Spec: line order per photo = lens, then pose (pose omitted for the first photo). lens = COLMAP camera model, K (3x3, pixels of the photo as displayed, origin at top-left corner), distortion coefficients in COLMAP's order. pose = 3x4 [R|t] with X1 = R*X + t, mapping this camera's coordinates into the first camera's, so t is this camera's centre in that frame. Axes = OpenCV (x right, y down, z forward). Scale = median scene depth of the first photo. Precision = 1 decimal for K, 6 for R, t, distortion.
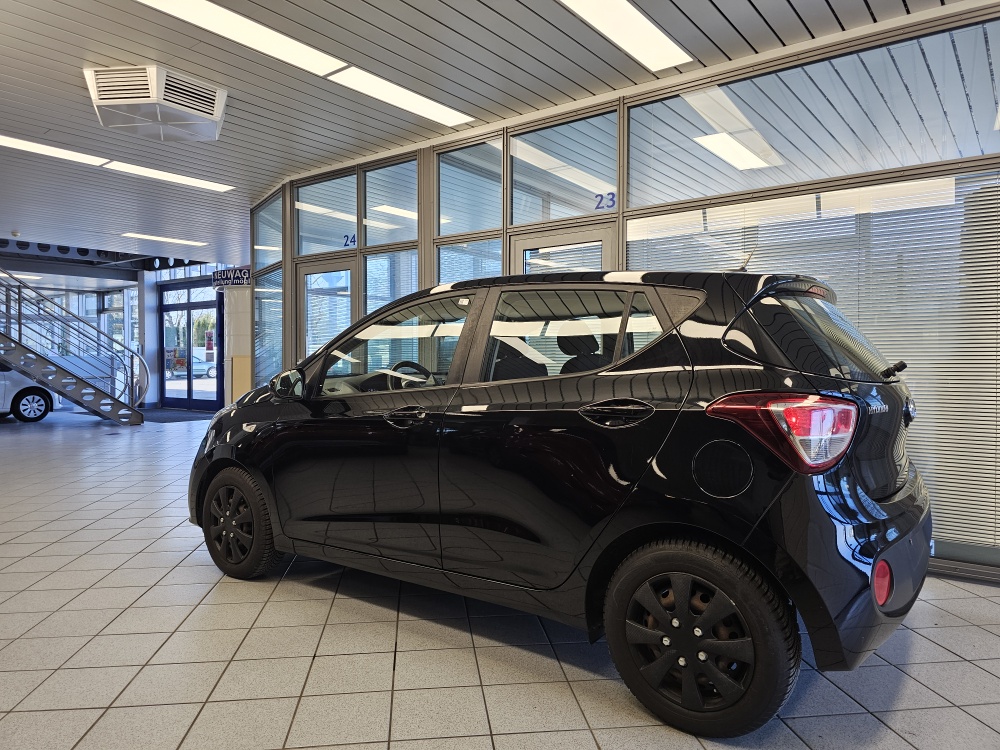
lens RADIAL K [[682.6, 0, 500.0], [0, 682.6, 375.0], [0, 0, 1]] dist [0.056126, -0.074074]
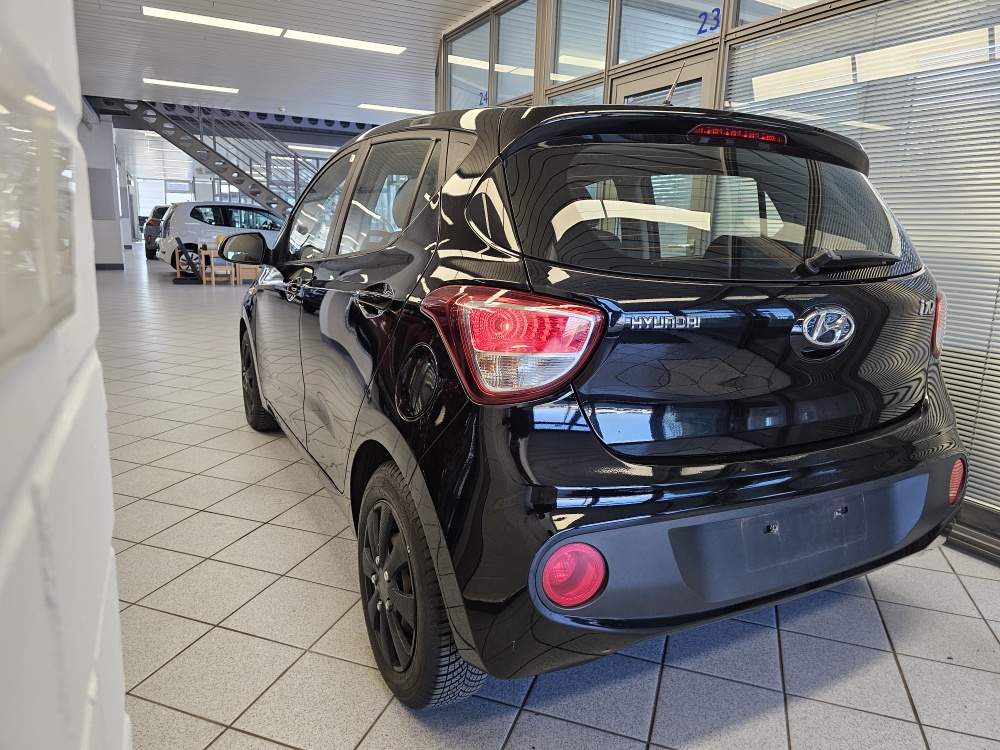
lens RADIAL K [[689.0, 0, 480.0], [0, 689.0, 365.1], [0, 0, 1]] dist [0.049846, -0.050607]
pose [[0.900253, 0.112268, -0.420643, 0.291421], [-0.040016, 0.983427, 0.176831, -0.006528], [0.433524, -0.142360, 0.889826, 0.152973]]
